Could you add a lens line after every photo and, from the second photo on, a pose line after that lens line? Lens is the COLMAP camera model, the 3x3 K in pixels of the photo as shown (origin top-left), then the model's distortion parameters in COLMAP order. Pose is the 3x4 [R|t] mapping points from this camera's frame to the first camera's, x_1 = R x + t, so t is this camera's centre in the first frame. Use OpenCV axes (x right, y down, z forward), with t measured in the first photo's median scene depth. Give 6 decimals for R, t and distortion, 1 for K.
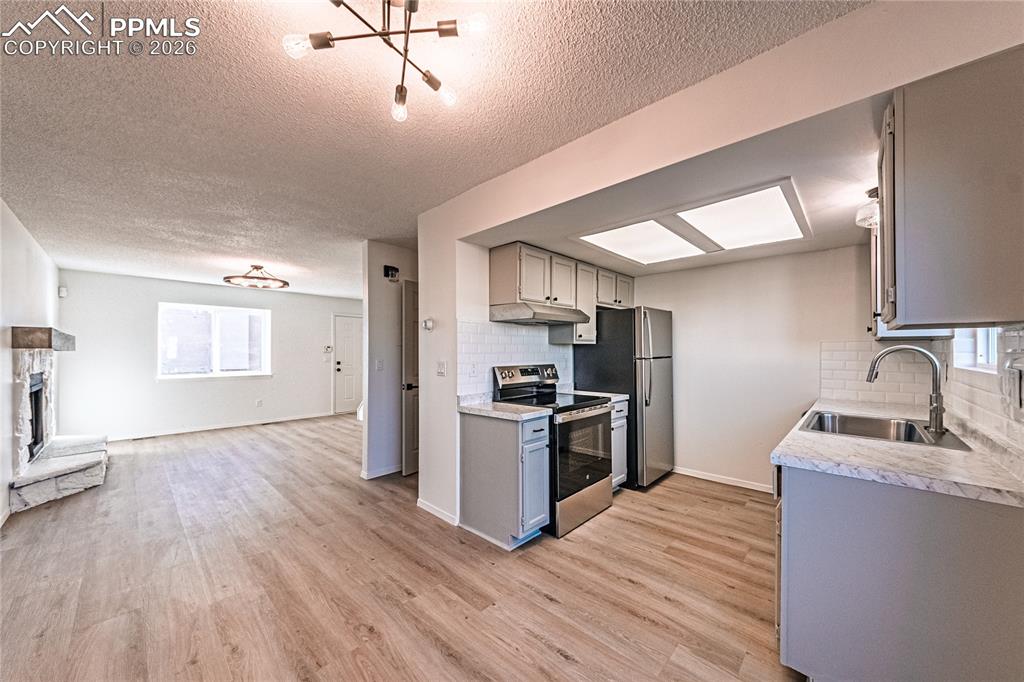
lens RADIAL K [[368.8, 0, 513.9], [0, 368.8, 348.9], [0, 0, 1]] dist [0.000688, -0.000163]
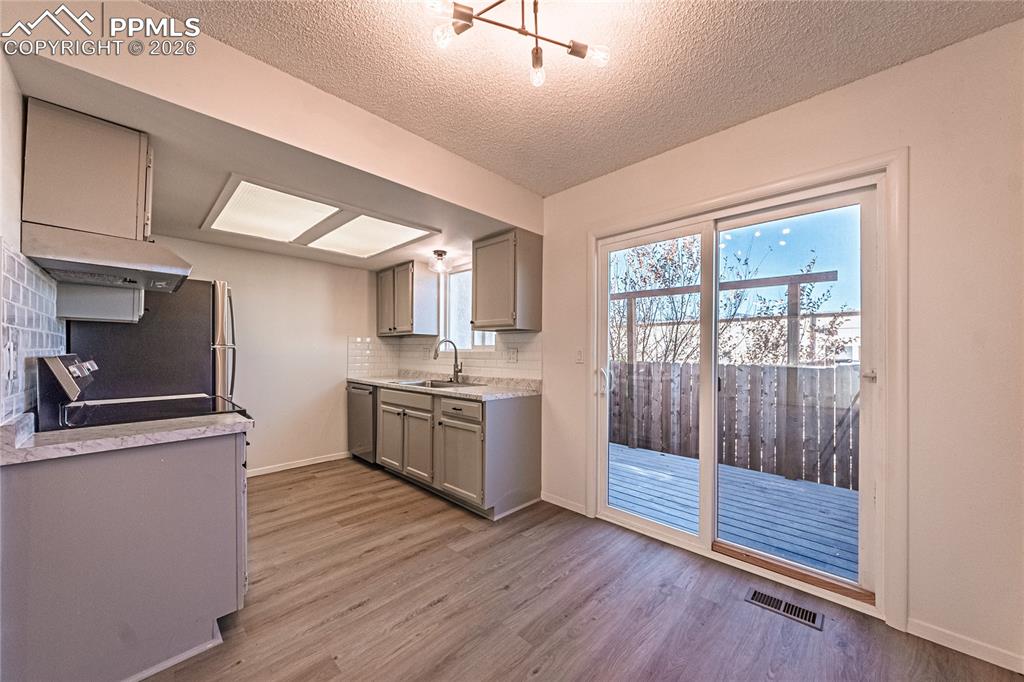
lens RADIAL K [[368.8, 0, 517.3], [0, 368.8, 350.9], [0, 0, 1]] dist [0.000688, -0.000163]
pose [[-0.000587, 0.005463, 0.999985, -0.522650], [-0.013192, 0.999898, -0.005470, 0.035903], [-0.999913, -0.013195, -0.000515, 0.403837]]
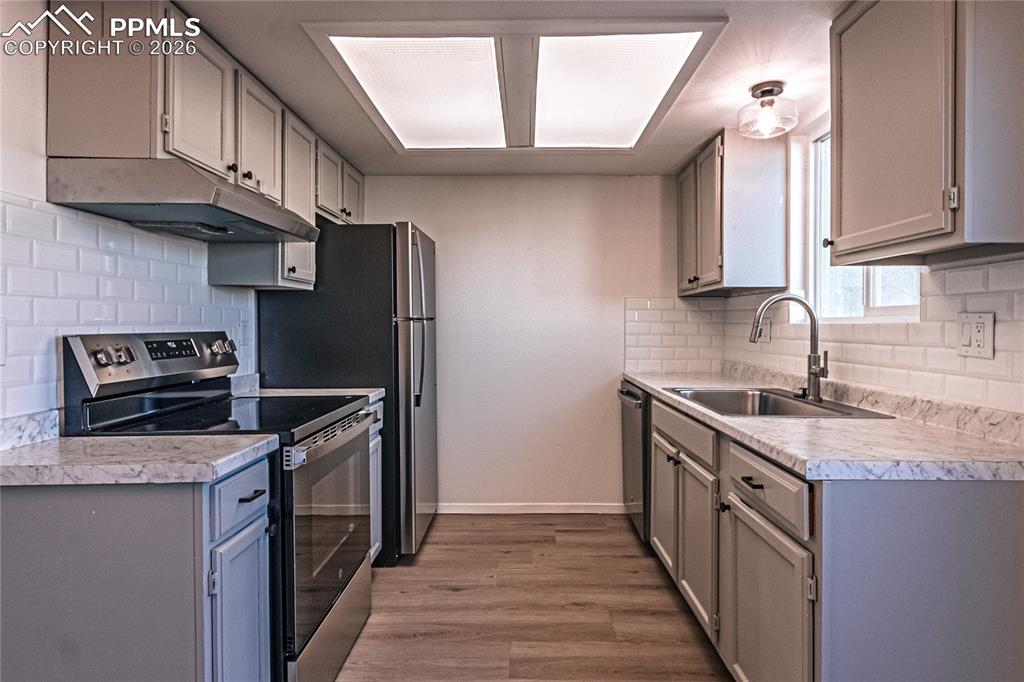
lens RADIAL K [[557.7, 0, 523.2], [0, 557.7, 329.3], [0, 0, 1]] dist [0.011905, -0.003003]
pose [[0.730174, -0.003780, 0.683251, -0.100539], [-0.004925, 0.999930, 0.010795, 0.035175], [-0.683244, -0.011247, 0.730104, 0.325530]]
